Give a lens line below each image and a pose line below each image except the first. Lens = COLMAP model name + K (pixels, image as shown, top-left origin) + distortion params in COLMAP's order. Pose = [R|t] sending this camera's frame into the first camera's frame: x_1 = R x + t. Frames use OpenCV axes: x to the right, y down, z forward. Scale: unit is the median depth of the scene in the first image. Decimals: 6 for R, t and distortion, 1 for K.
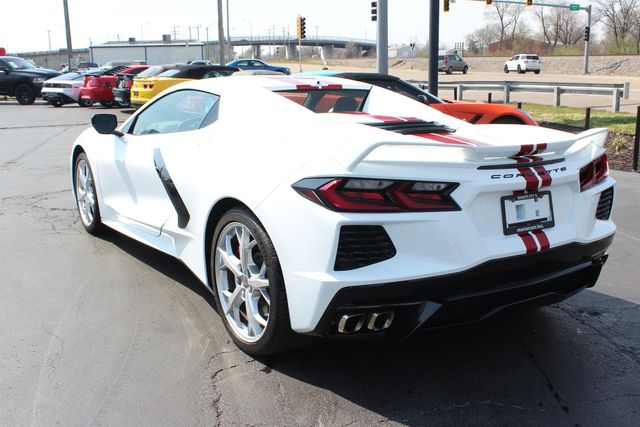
lens RADIAL K [[682.7, 0, 320.0], [0, 682.7, 213.5], [0, 0, 1]] dist [-0.159288, 0.192611]
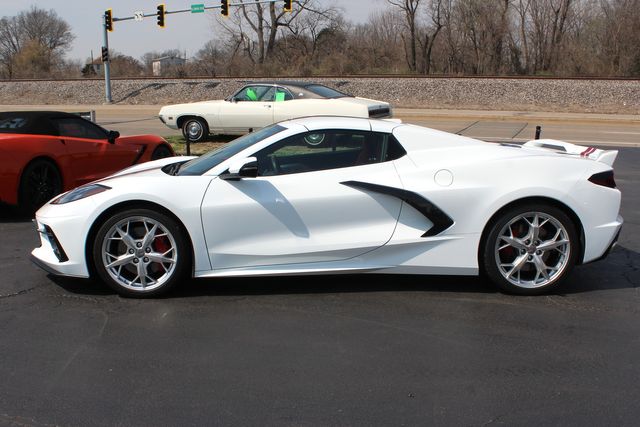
lens RADIAL K [[682.7, 0, 320.0], [0, 682.7, 213.5], [0, 0, 1]] dist [-0.159288, 0.192611]
pose [[0.524553, -0.147302, 0.838538, -1.532328], [0.178630, 0.982038, 0.060766, -0.150253], [-0.832428, 0.117913, 0.541443, 0.521879]]
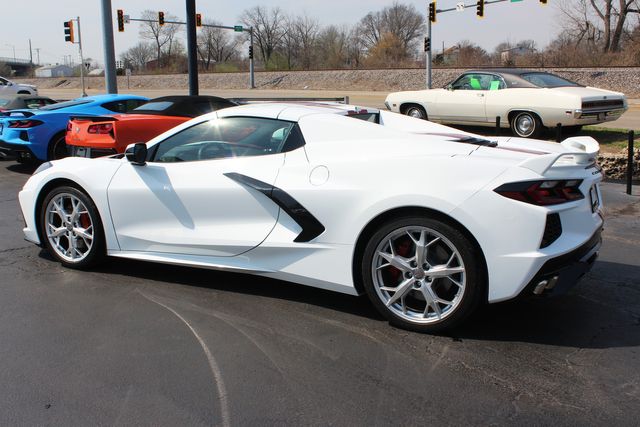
lens RADIAL K [[657.4, 0, 320.0], [0, 657.4, 213.5], [0, 0, 1]] dist [-0.158101, 0.198167]
pose [[0.875978, -0.097046, 0.472488, -0.752420], [0.105078, 0.994419, 0.009435, -0.035058], [-0.470767, 0.041384, 0.881287, 0.044514]]
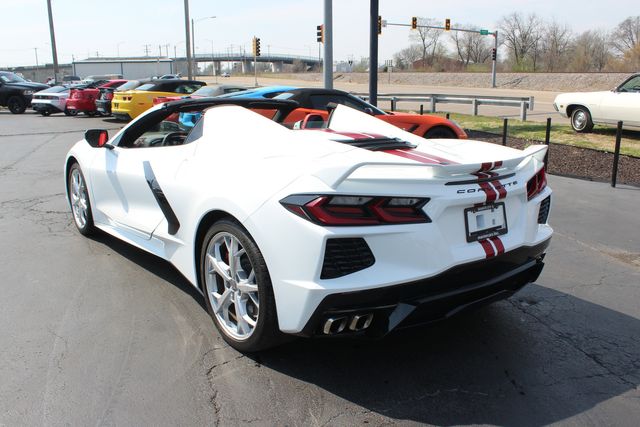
lens RADIAL K [[576.9, 0, 320.0], [0, 576.9, 213.5], [0, 0, 1]] dist [-0.175458, 0.166019]
pose [[0.996521, -0.011073, 0.082605, -0.043109], [0.009698, 0.999808, 0.017034, -0.029444], [-0.082778, -0.016174, 0.996437, 0.056661]]
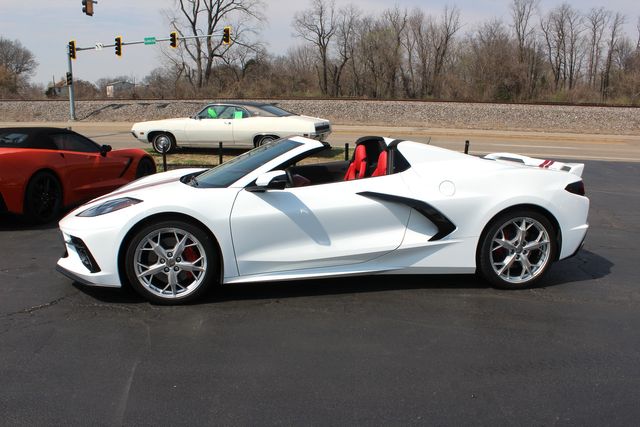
lens RADIAL K [[556.6, 0, 320.0], [0, 556.6, 213.5], [0, 0, 1]] dist [-0.184622, 0.189445]
pose [[0.408384, -0.158886, 0.898876, -1.490589], [0.183305, 0.978950, 0.089759, -0.203615], [-0.894216, 0.128112, 0.428912, 0.784867]]
